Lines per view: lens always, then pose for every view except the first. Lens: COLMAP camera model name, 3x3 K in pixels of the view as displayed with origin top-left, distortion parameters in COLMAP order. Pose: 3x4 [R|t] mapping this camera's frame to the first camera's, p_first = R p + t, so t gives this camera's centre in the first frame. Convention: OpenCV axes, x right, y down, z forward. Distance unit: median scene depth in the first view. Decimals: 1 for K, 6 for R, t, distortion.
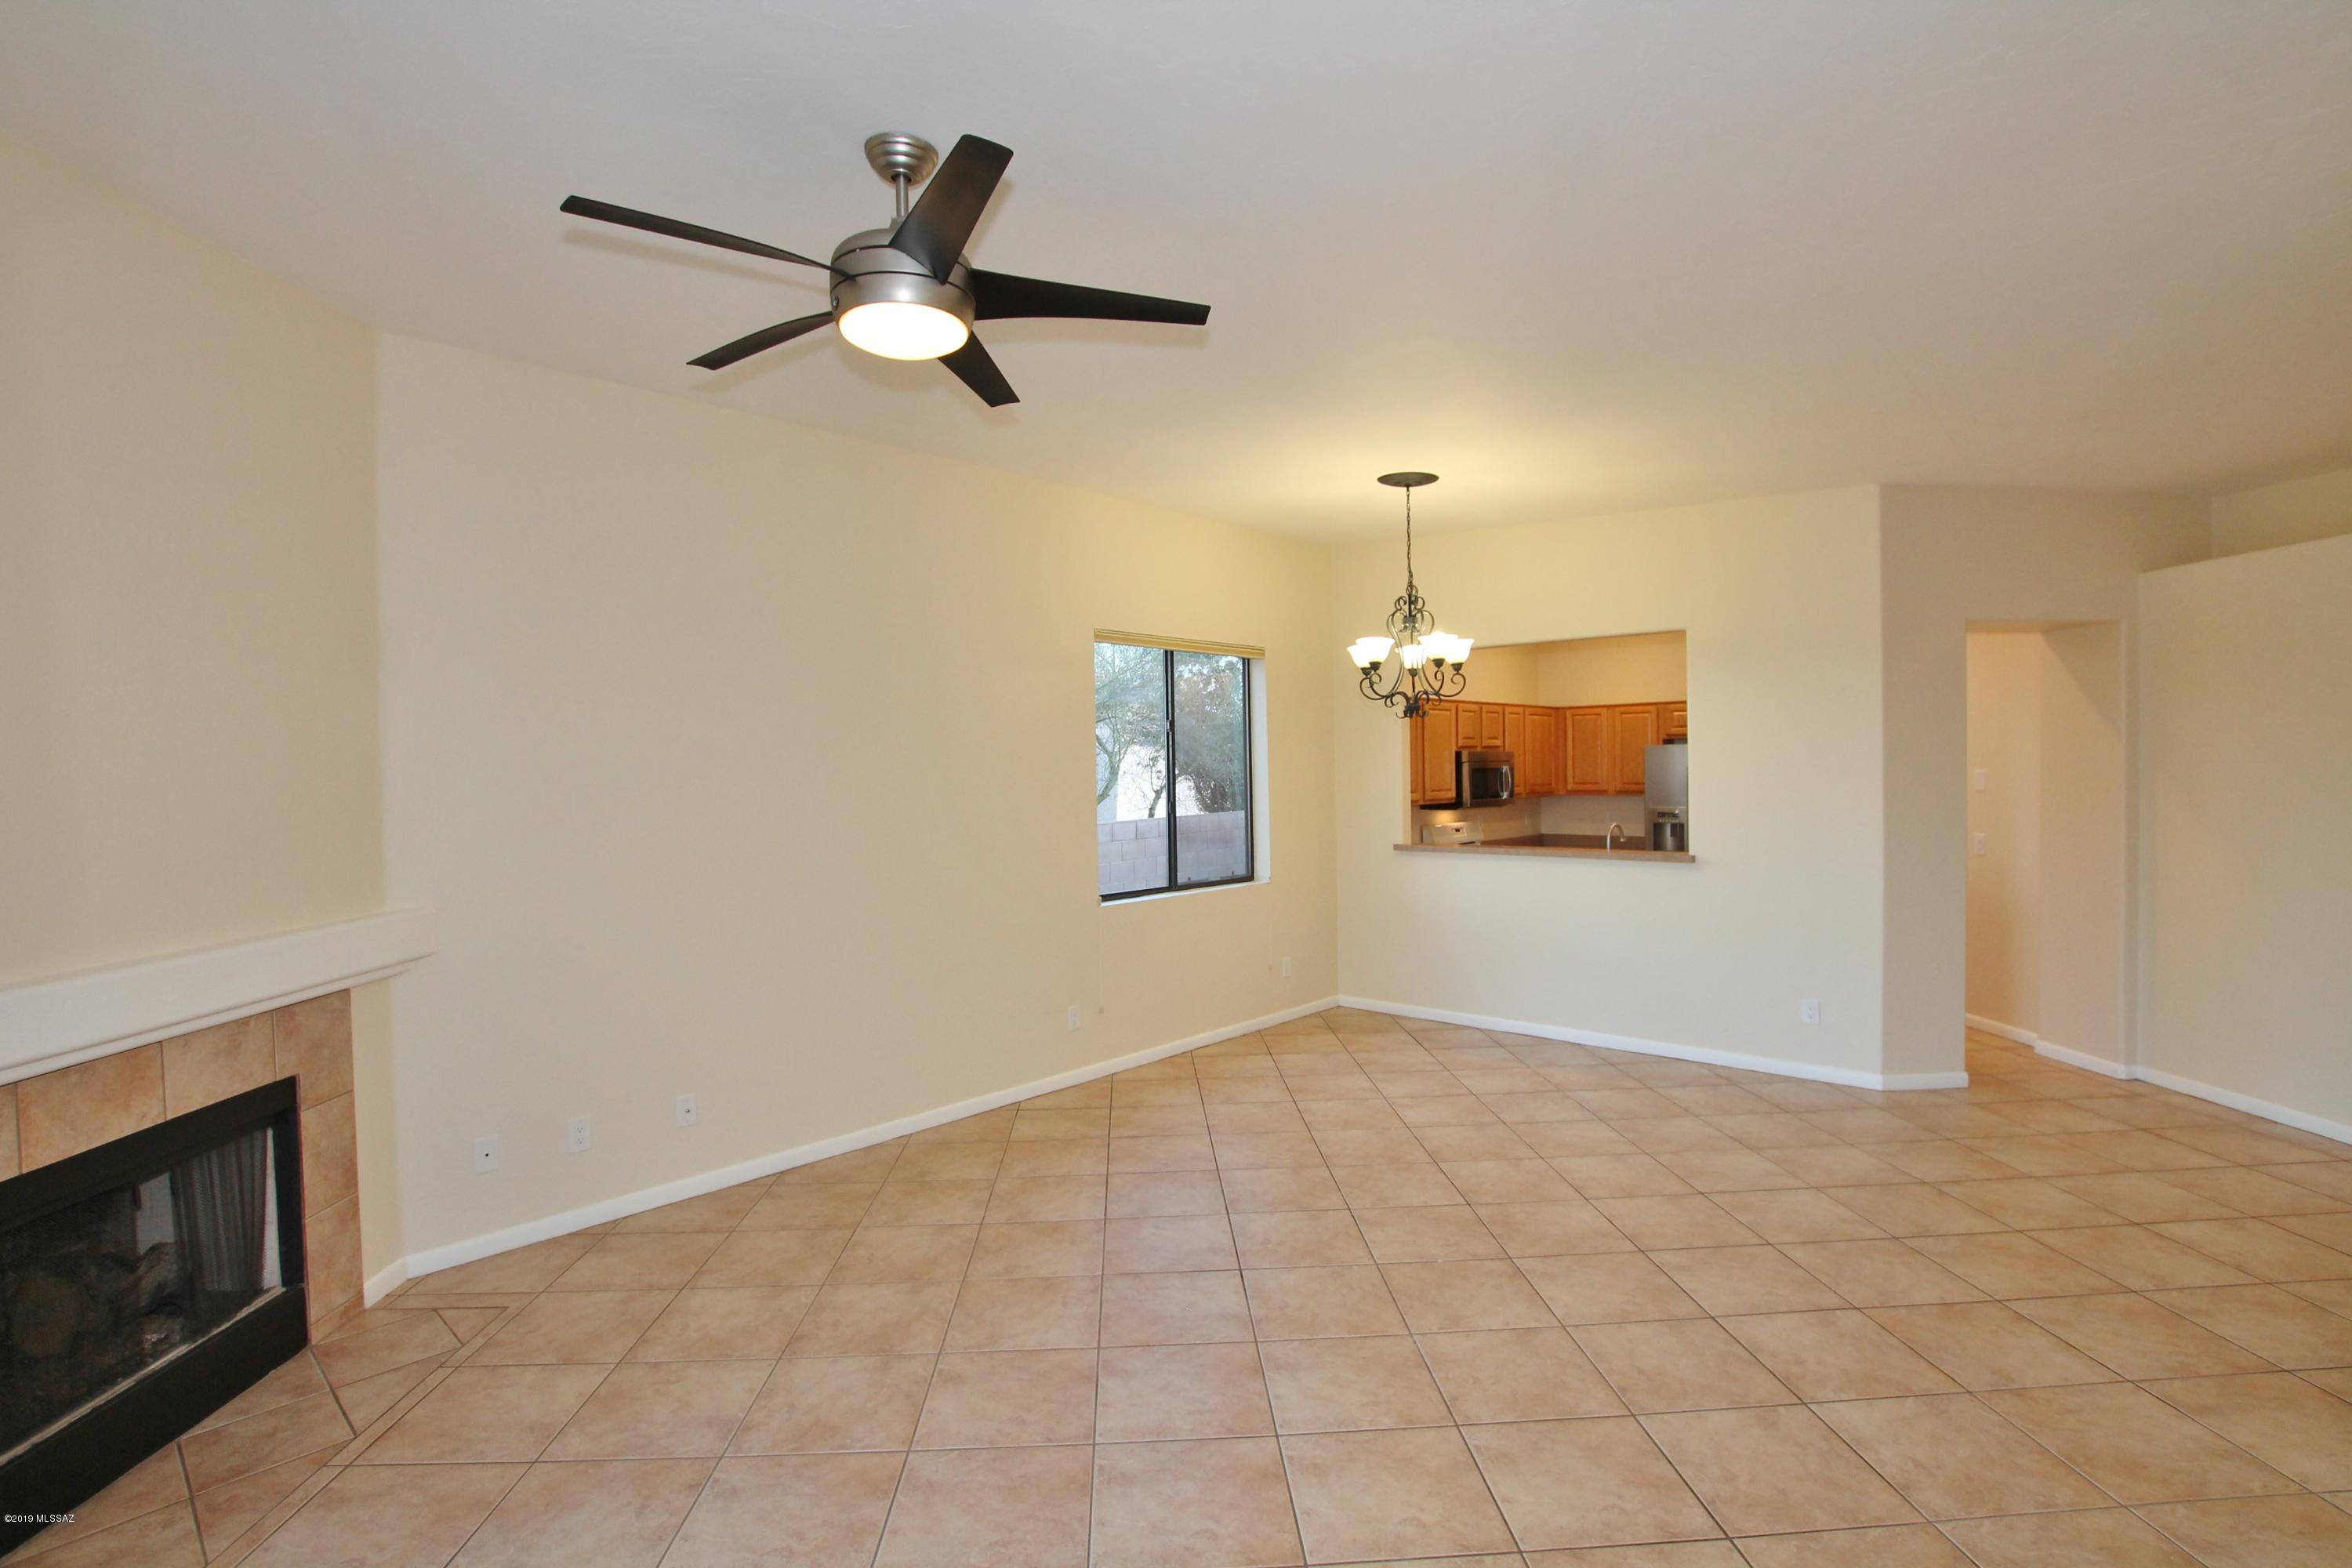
lens RADIAL K [[1108.0, 0, 1182.5], [0, 1108.0, 783.8], [0, 0, 1]] dist [-0.016581, -0.000556]
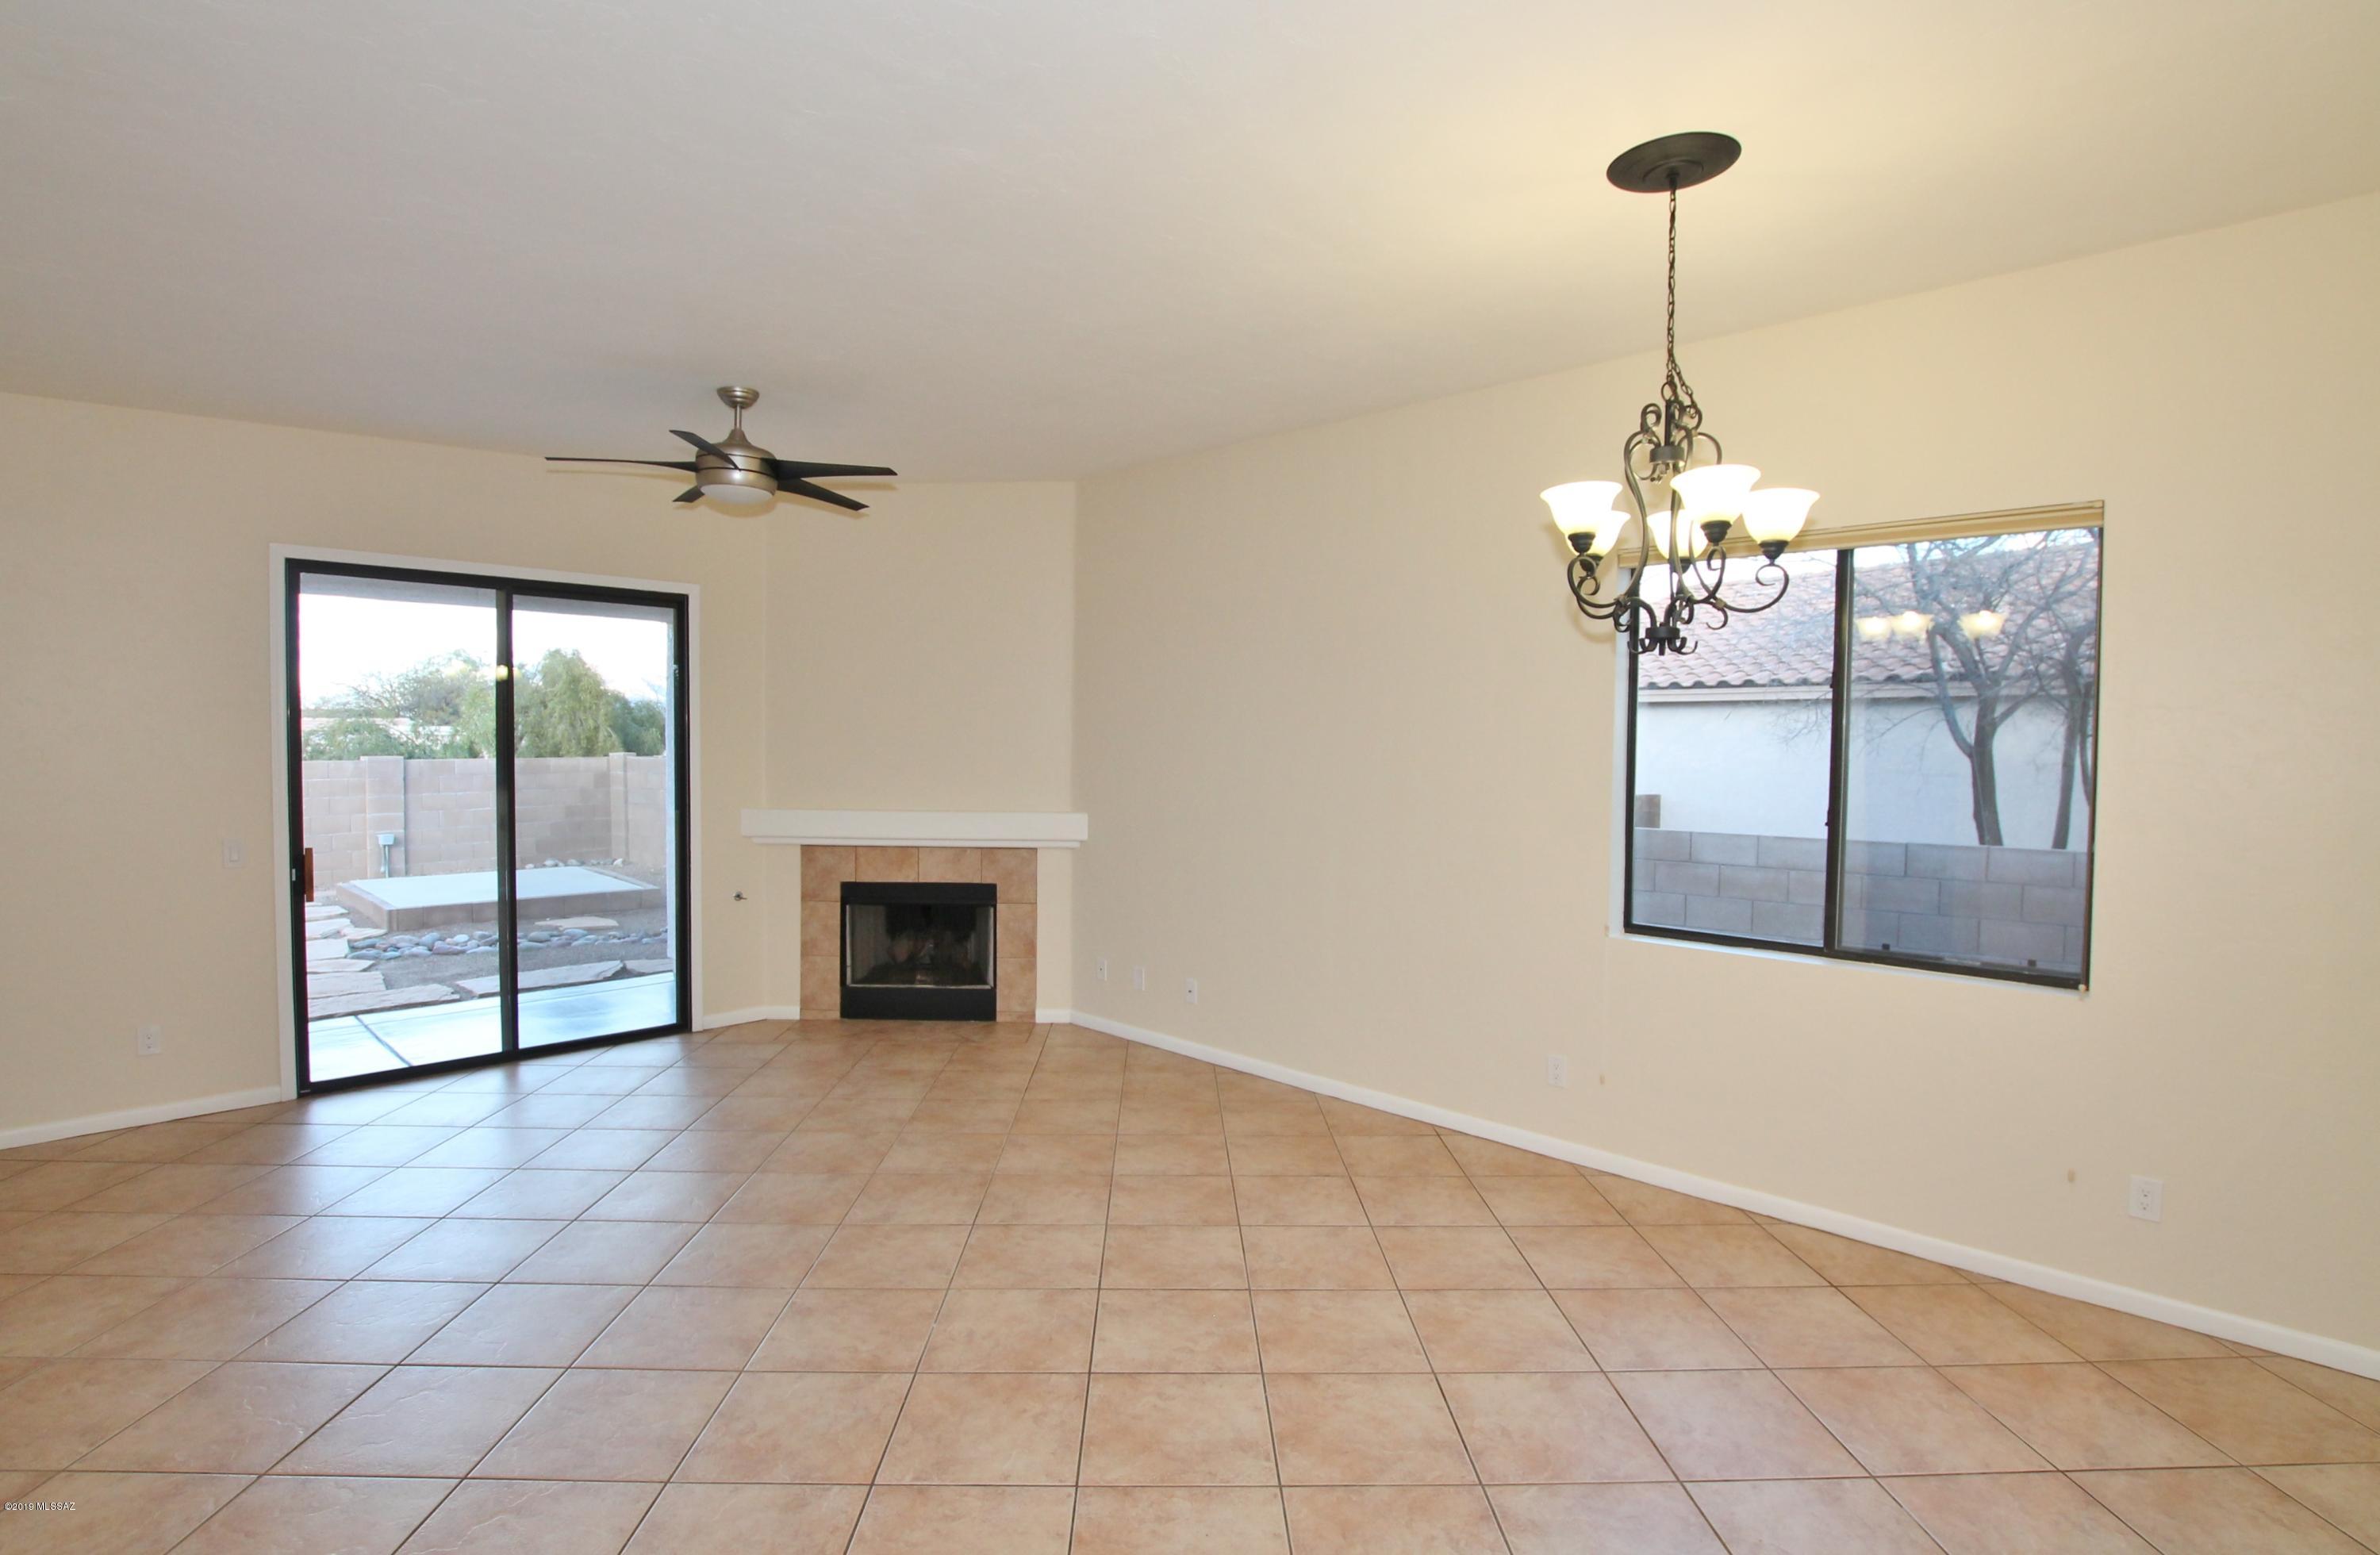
lens RADIAL K [[1141.9, 0, 1187.1], [0, 1141.9, 766.7], [0, 0, 1]] dist [-0.020646, -0.000202]
pose [[-0.035142, 0.034584, -0.998784, 0.942344], [-0.027148, 0.998999, 0.035546, -0.023118], [0.999014, 0.028364, -0.034168, 1.064699]]
